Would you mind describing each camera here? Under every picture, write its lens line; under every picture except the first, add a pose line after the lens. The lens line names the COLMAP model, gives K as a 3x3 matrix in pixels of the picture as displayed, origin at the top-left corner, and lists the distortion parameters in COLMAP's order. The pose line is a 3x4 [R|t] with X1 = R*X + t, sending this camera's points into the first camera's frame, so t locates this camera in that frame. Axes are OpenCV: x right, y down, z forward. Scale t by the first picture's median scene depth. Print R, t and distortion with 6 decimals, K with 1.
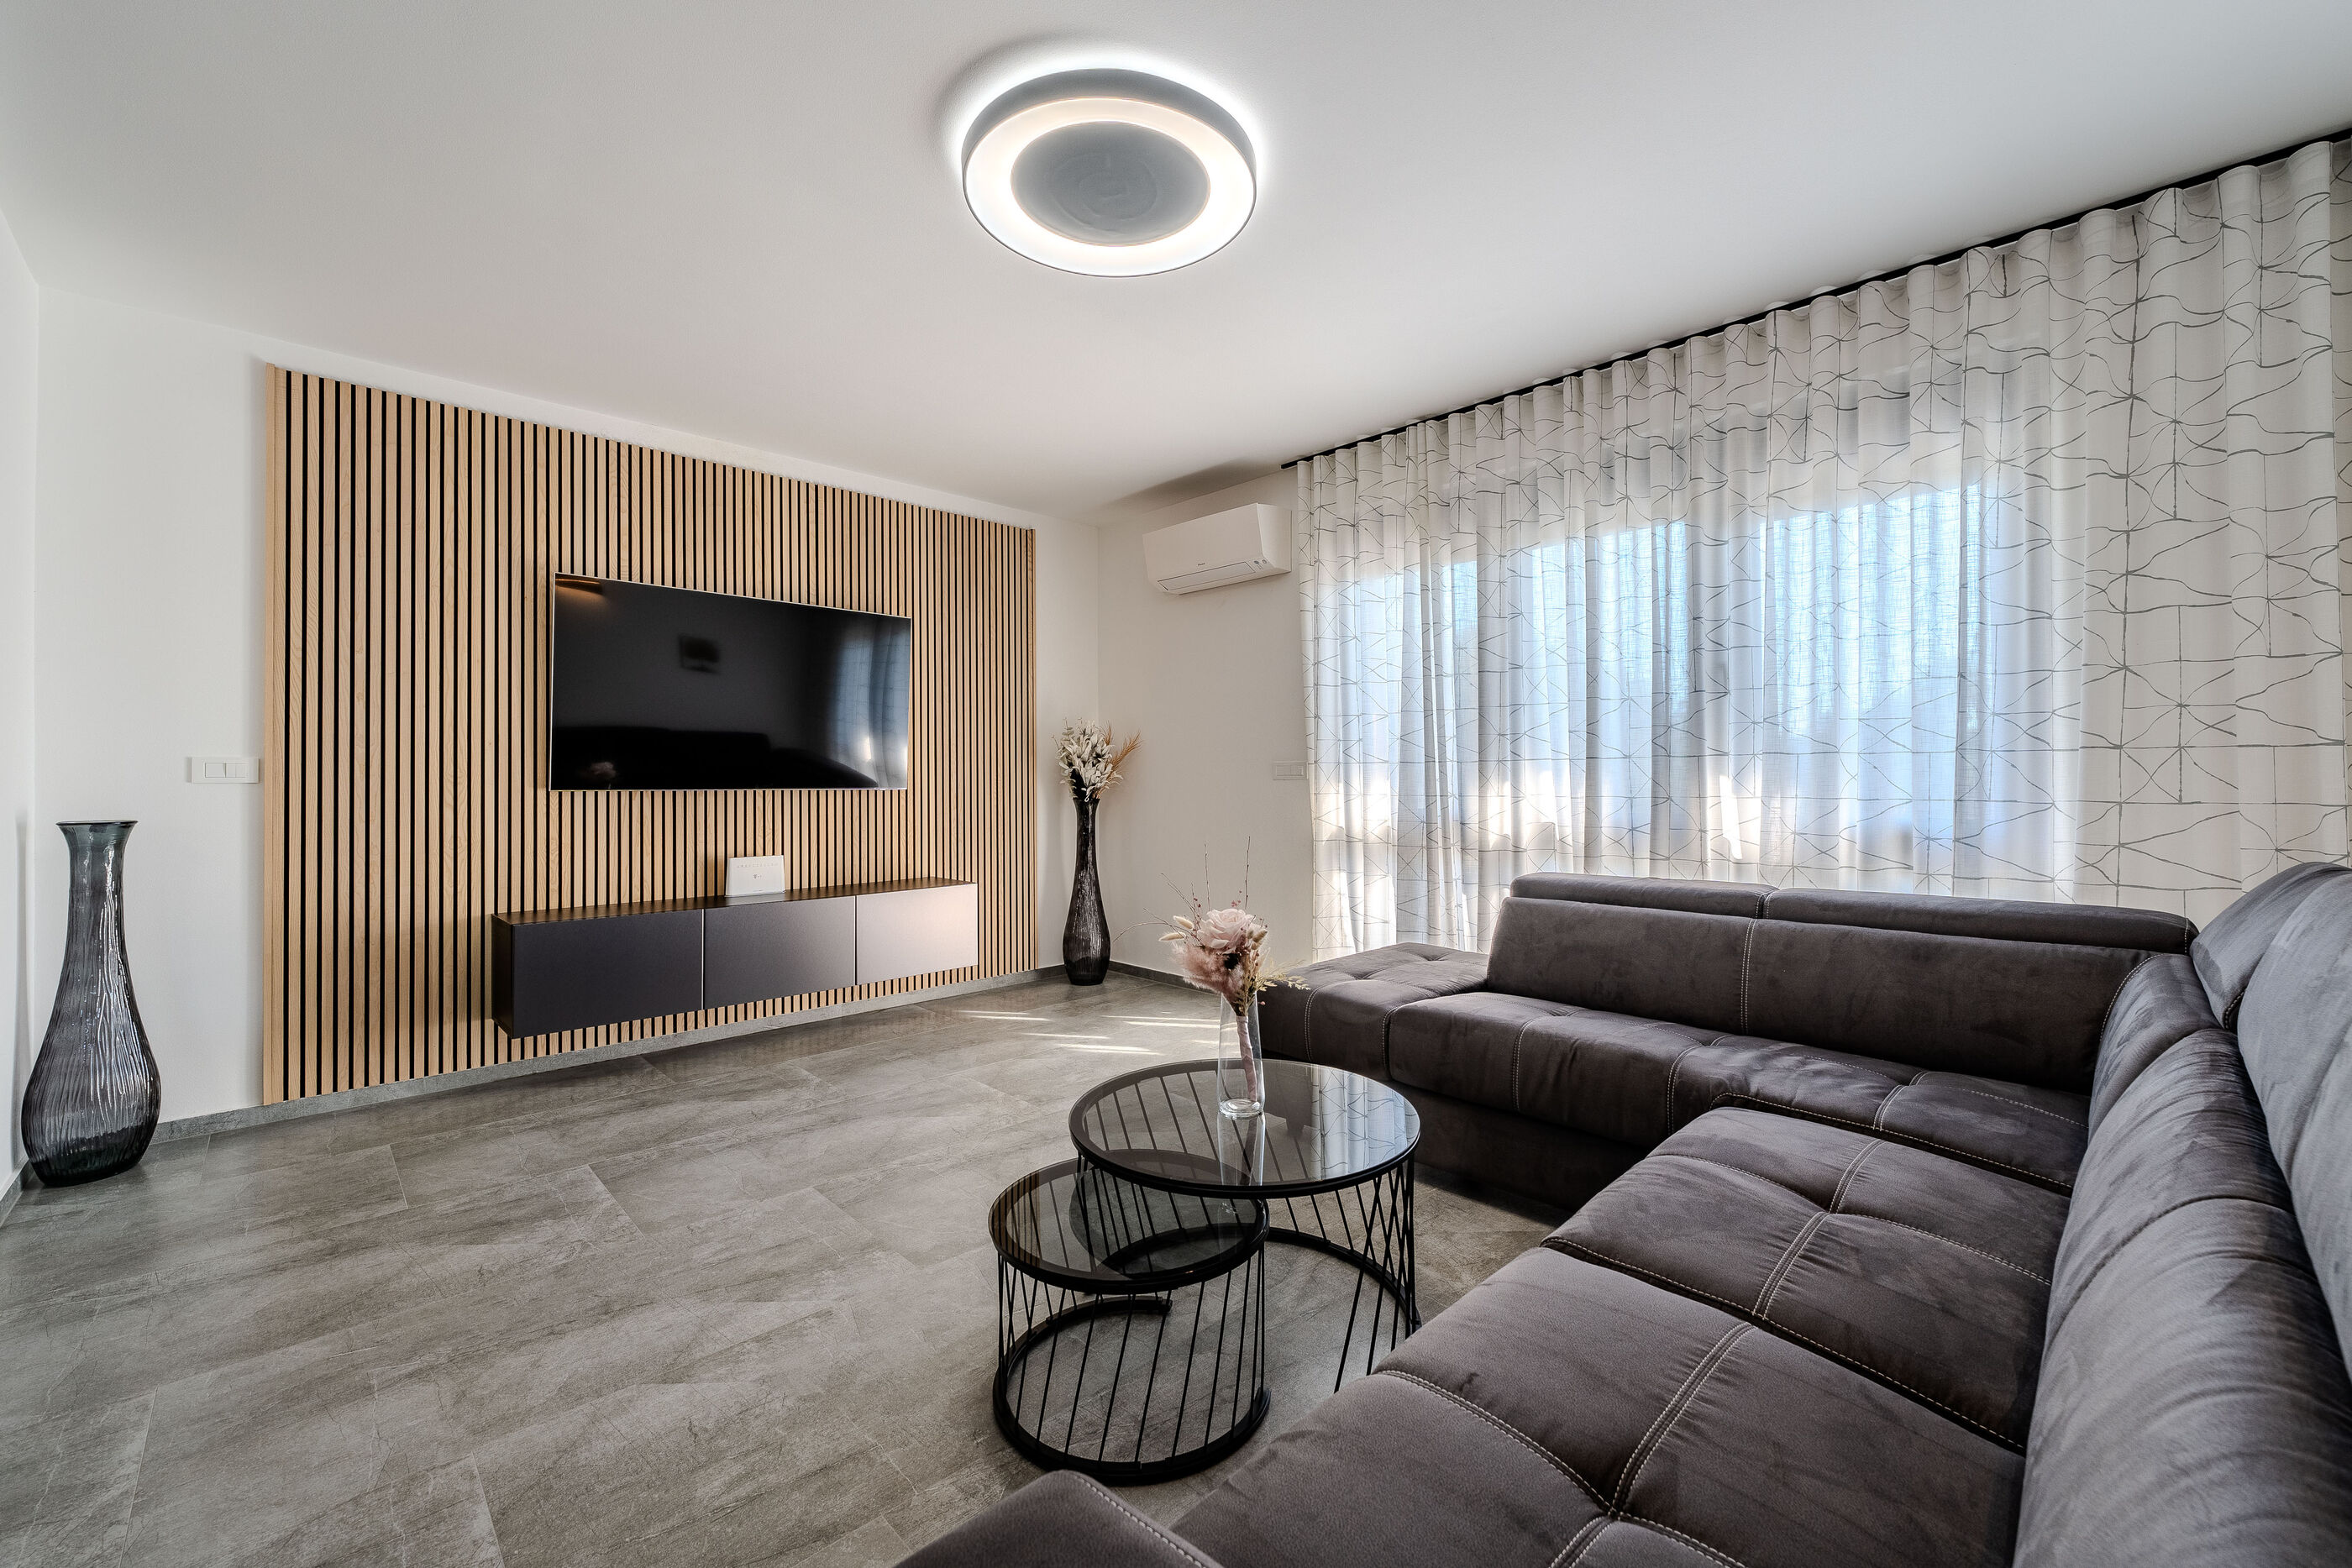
lens RADIAL K [[948.0, 0, 1174.6], [0, 948.0, 778.8], [0, 0, 1]] dist [-0.001059, -0.000179]
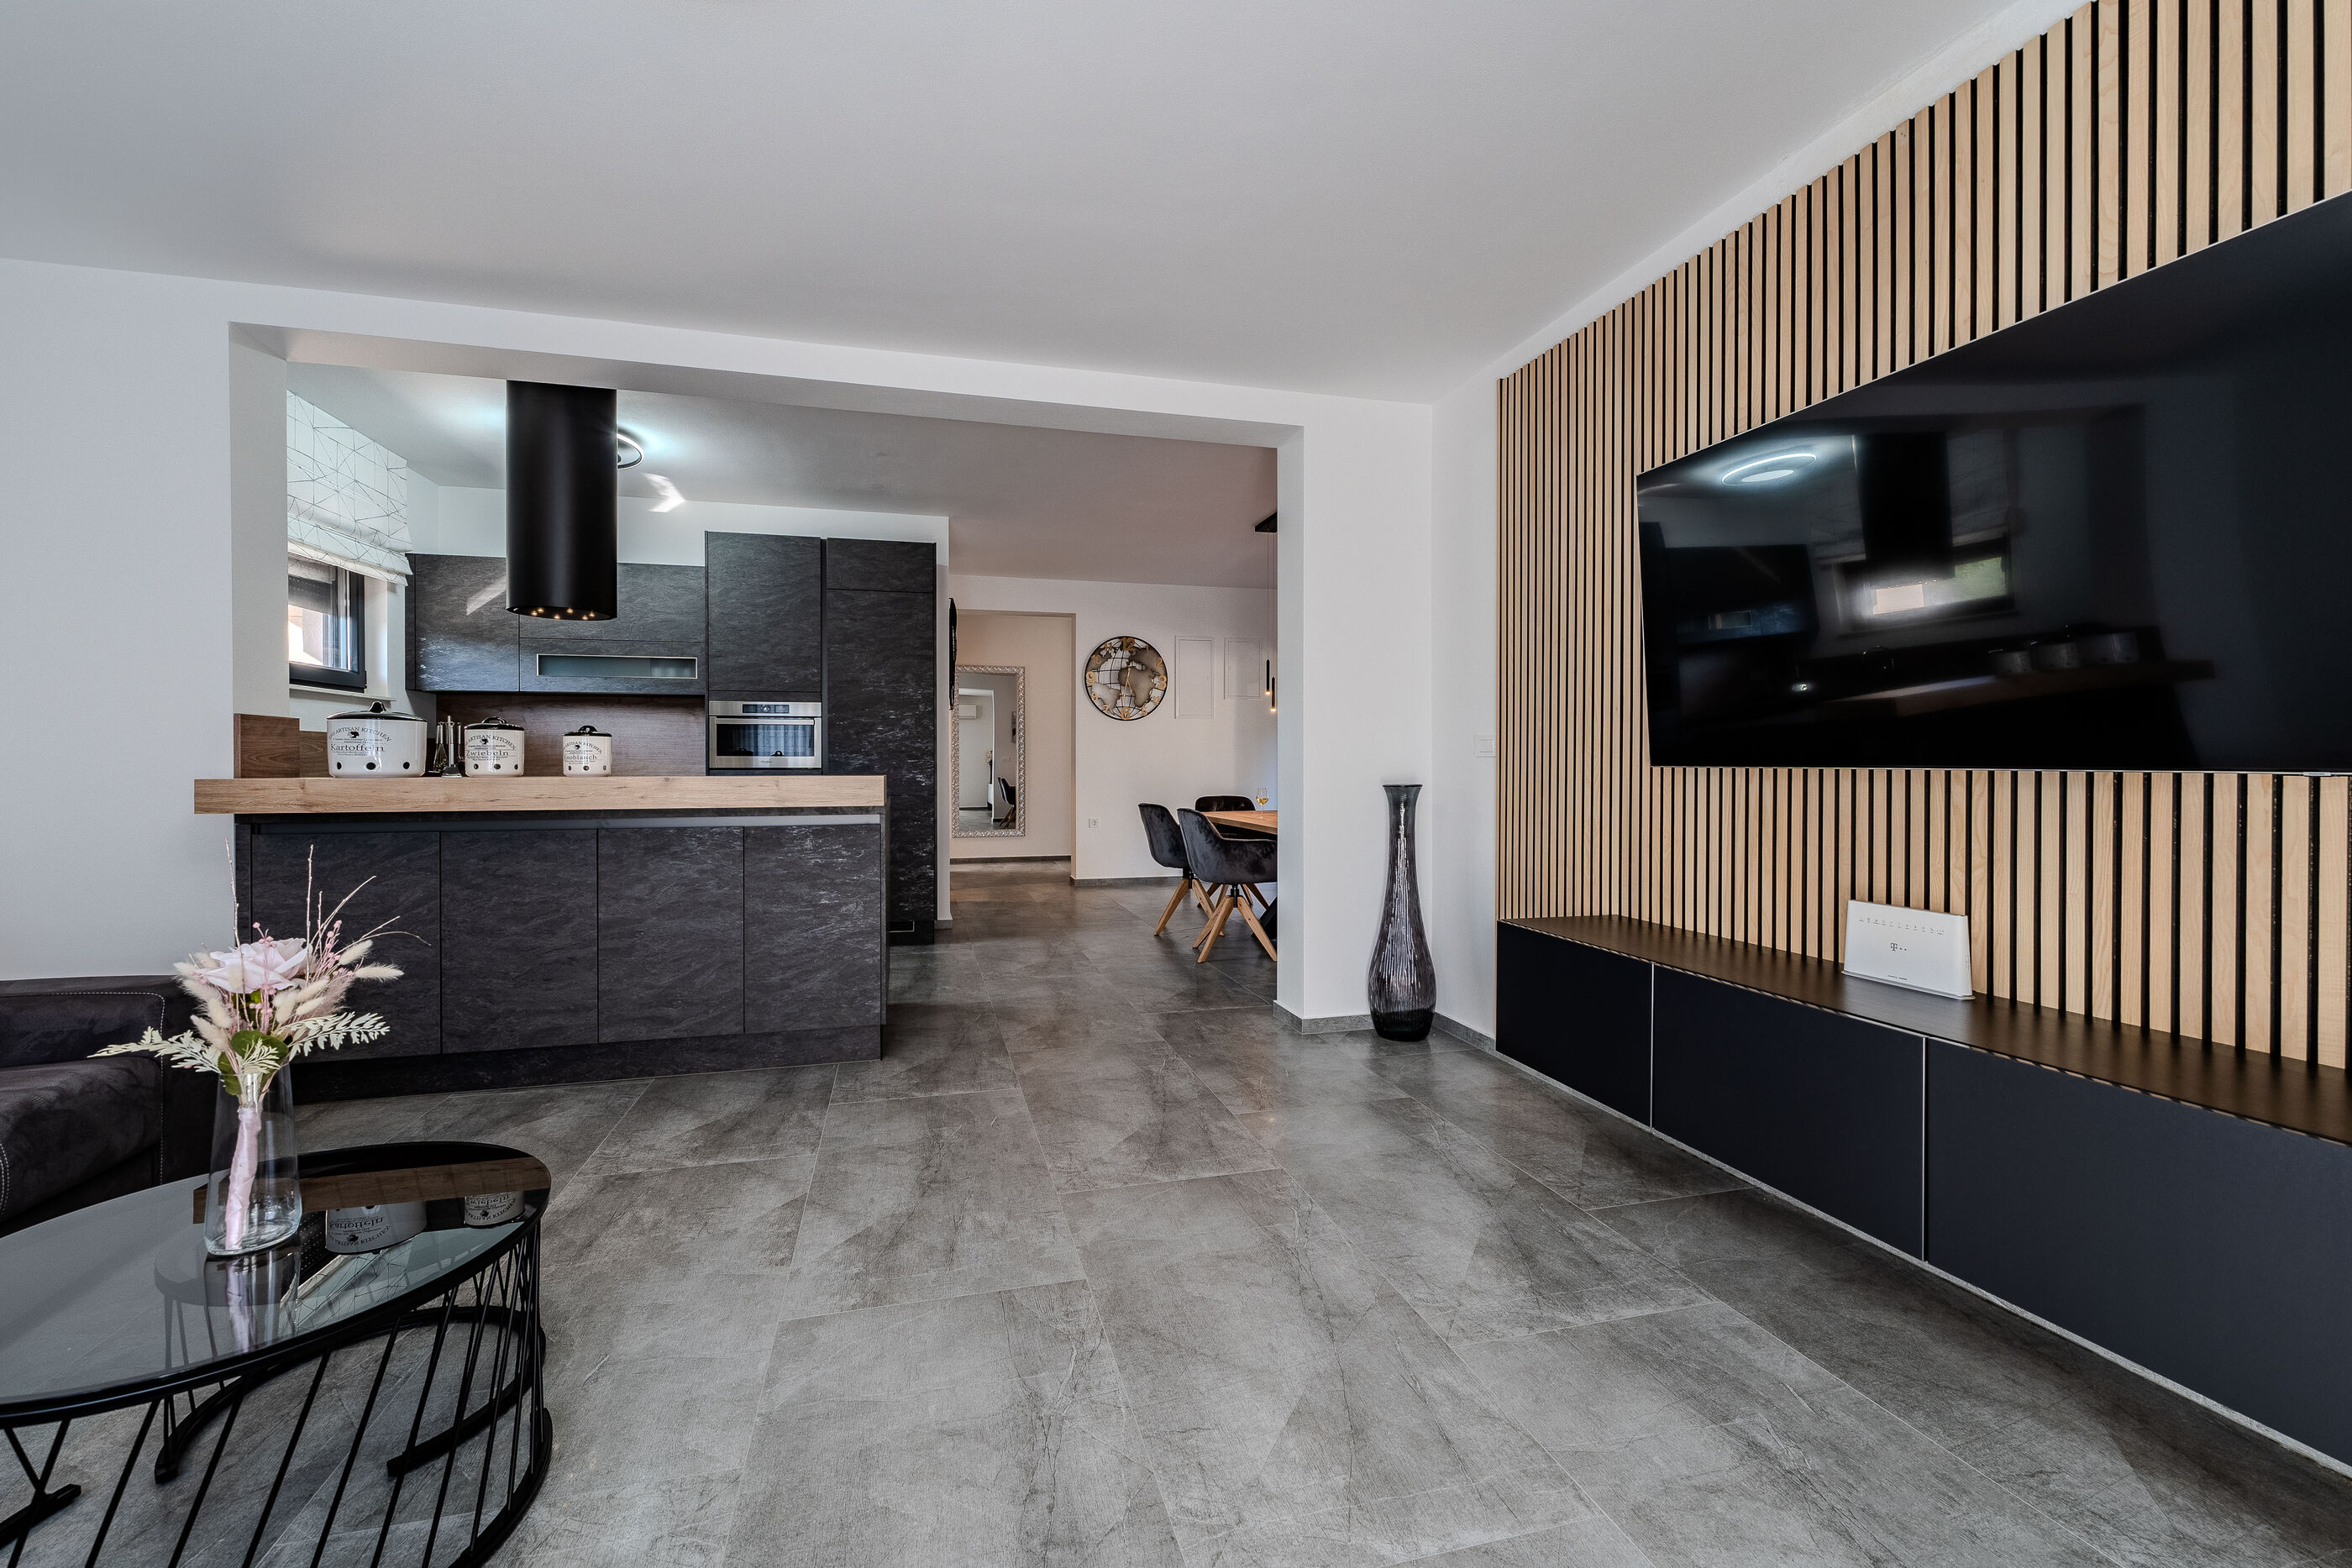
lens RADIAL K [[948.0, 0, 1174.6], [0, 948.0, 778.8], [0, 0, 1]] dist [-0.001059, -0.000179]
pose [[-0.480491, 0.025071, -0.876641, 0.267062], [0.009590, 0.999682, 0.023333, 0.000270], [0.876947, 0.002804, -0.480579, 1.491821]]
